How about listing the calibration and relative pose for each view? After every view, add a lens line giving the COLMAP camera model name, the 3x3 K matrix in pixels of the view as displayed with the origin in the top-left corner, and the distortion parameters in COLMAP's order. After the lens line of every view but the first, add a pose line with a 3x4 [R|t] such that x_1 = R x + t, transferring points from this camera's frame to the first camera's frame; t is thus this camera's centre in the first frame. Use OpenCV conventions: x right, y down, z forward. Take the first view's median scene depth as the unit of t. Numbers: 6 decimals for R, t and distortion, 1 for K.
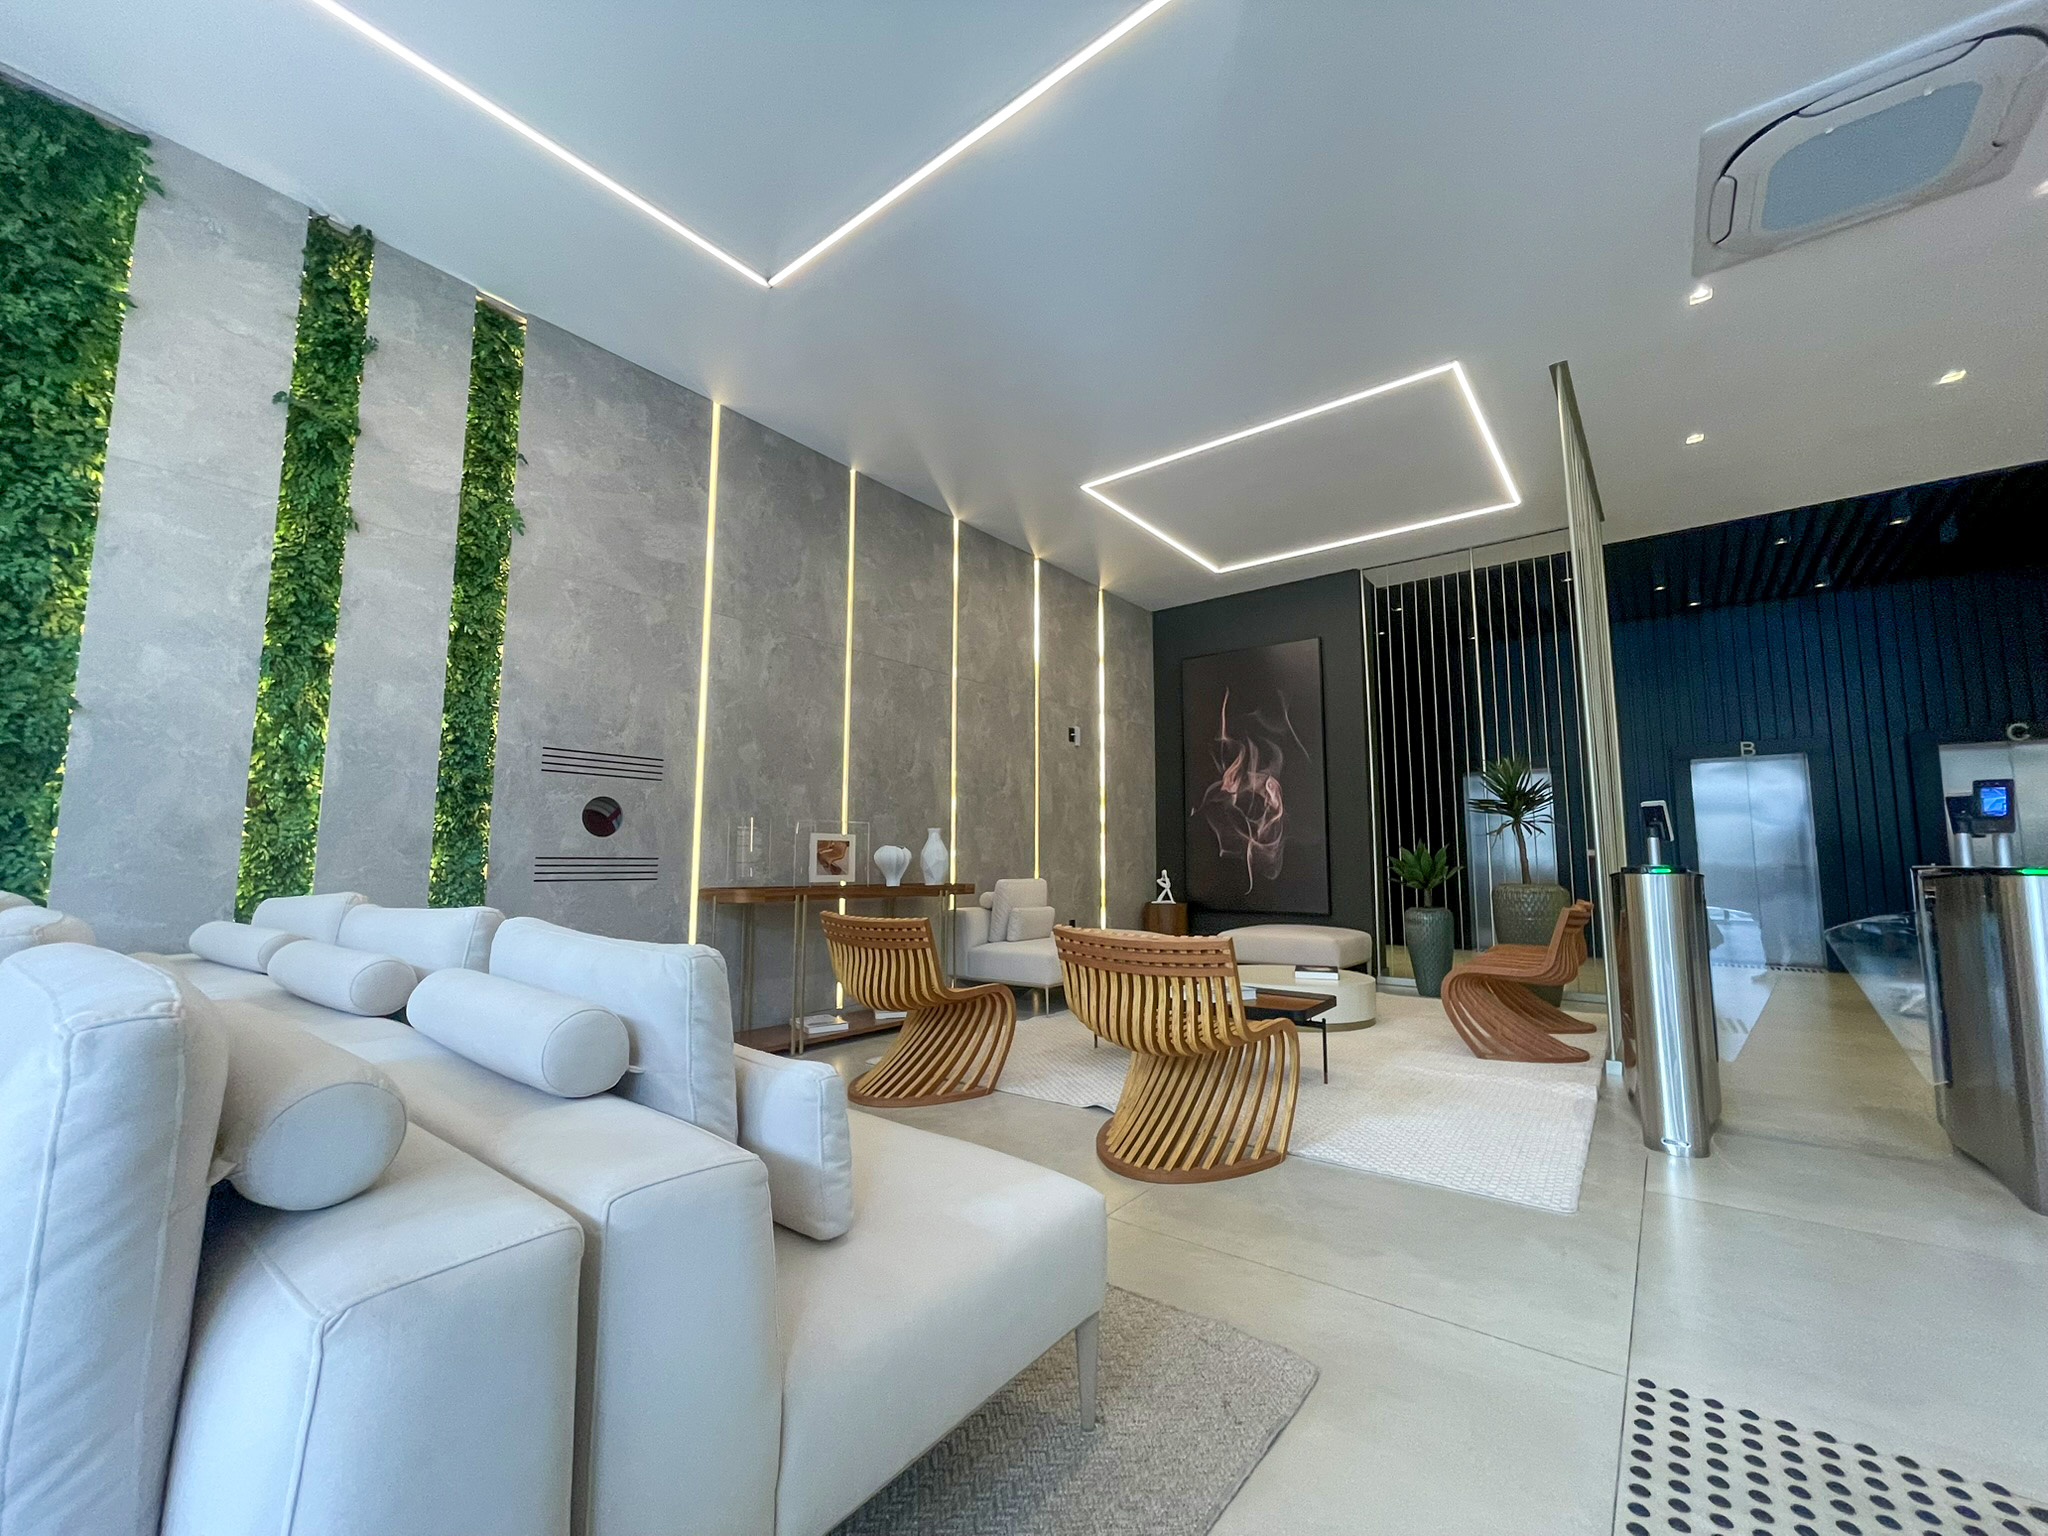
lens RADIAL K [[821.2, 0, 1023.6], [0, 821.2, 774.2], [0, 0, 1]] dist [-0.001889, -0.000205]
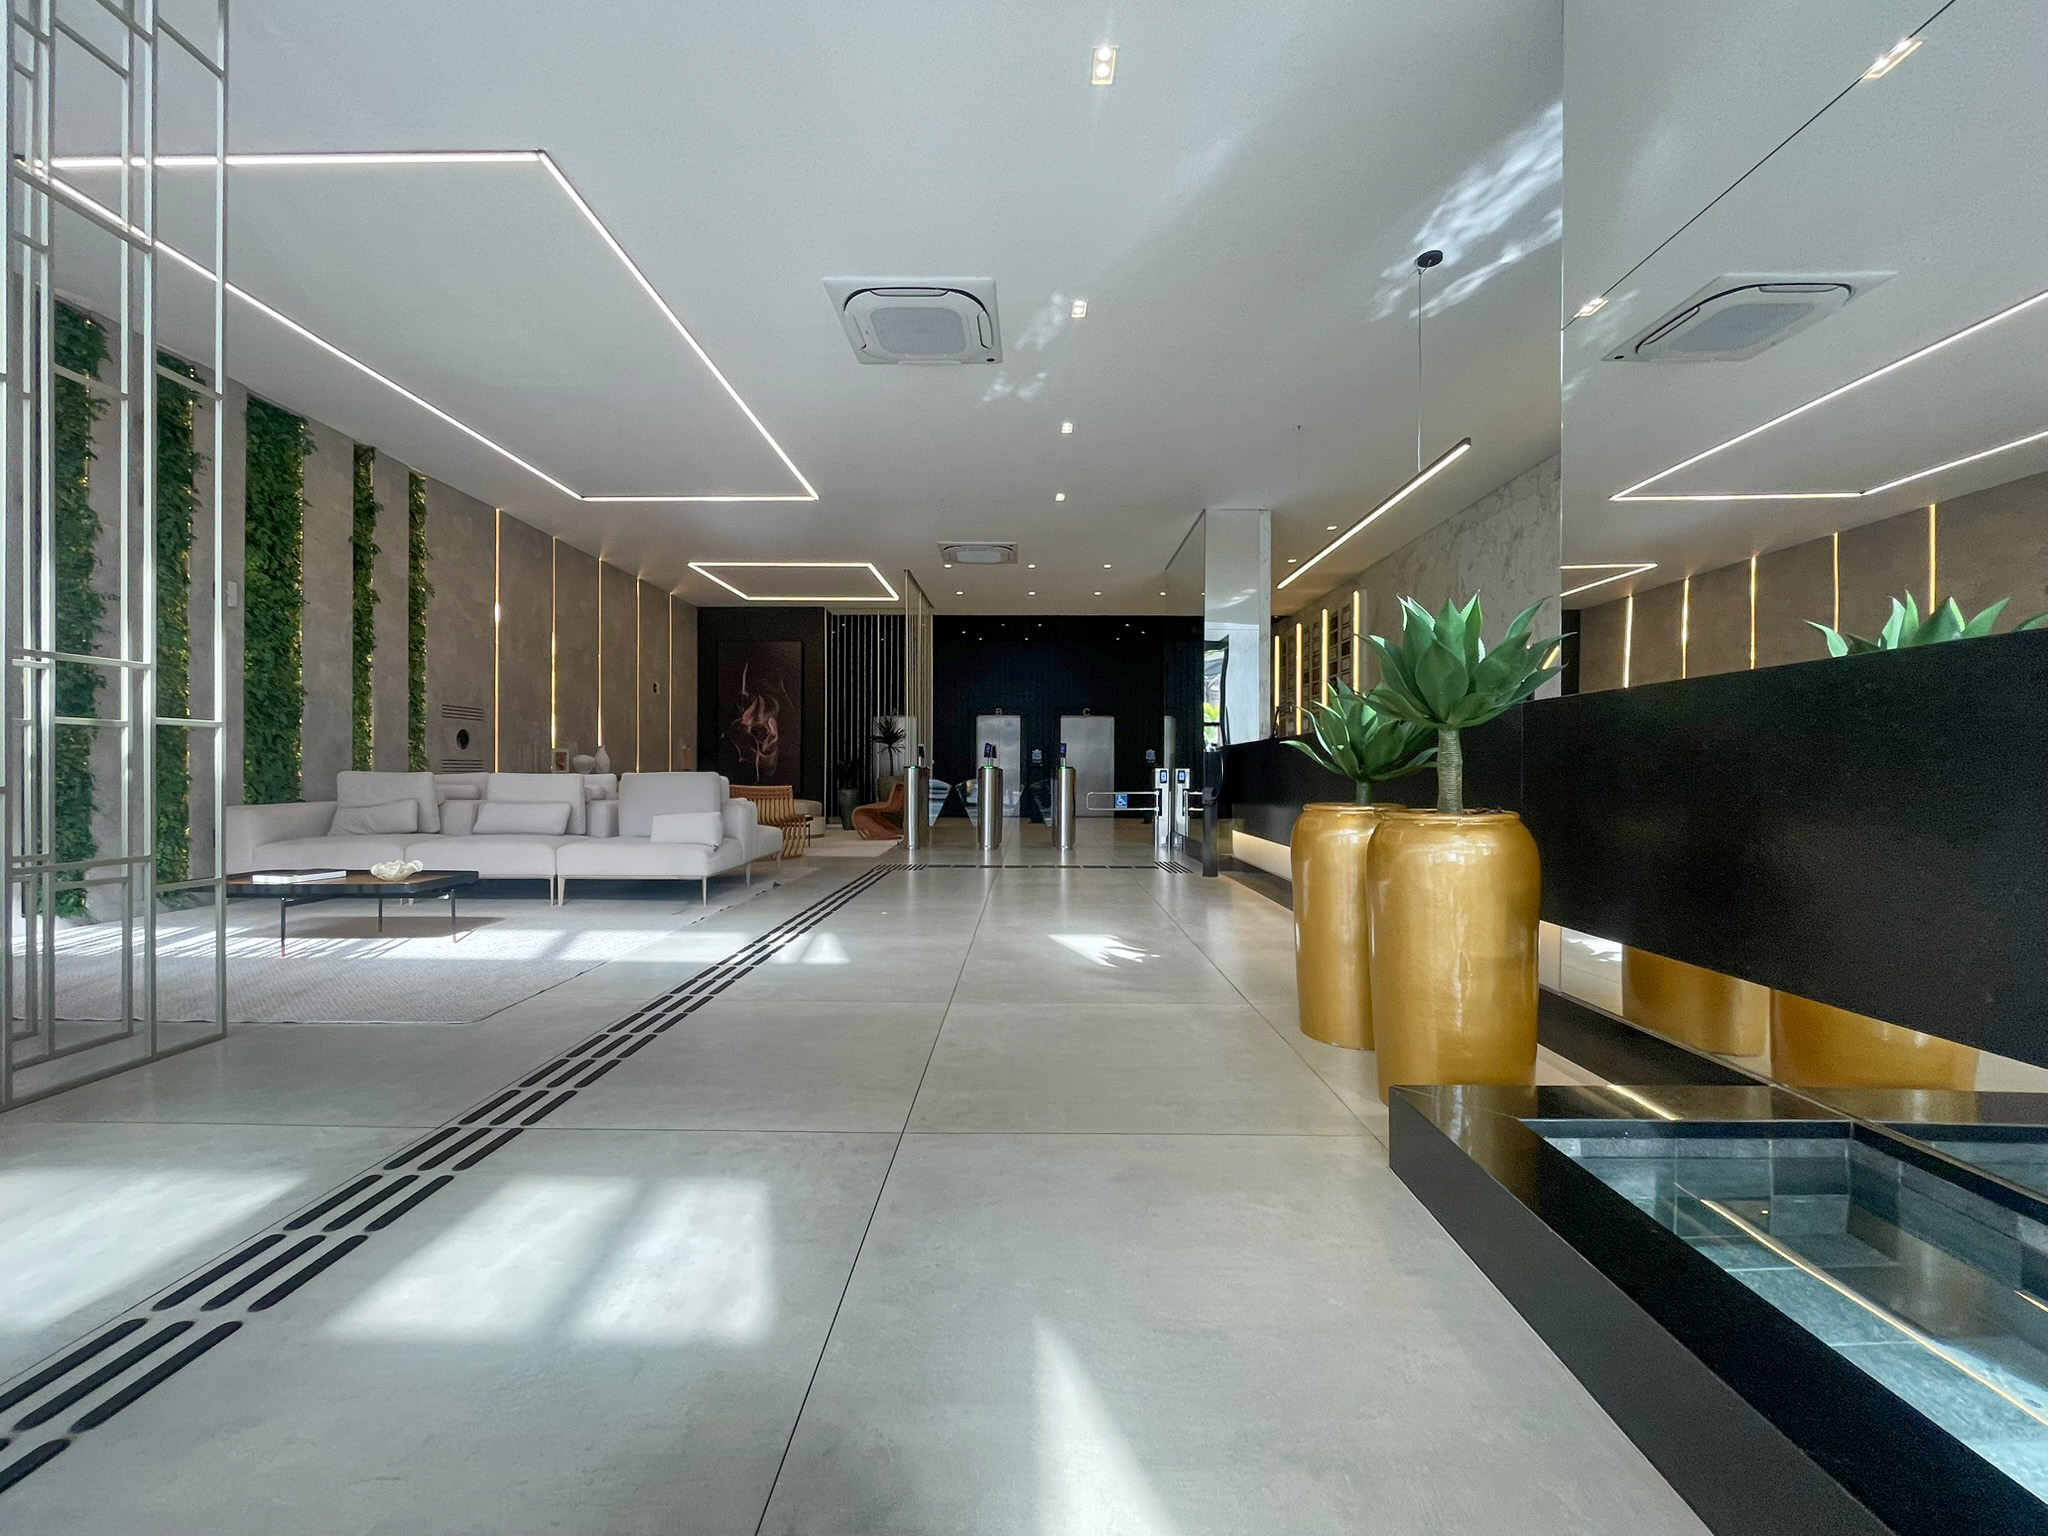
lens RADIAL K [[821.2, 0, 1023.6], [0, 821.2, 774.2], [0, 0, 1]] dist [-0.001889, -0.000205]
pose [[0.793447, 0.001199, 0.608639, -0.776462], [-0.071594, 0.993239, 0.091376, -0.170415], [-0.604415, -0.116077, 0.788168, -1.660892]]
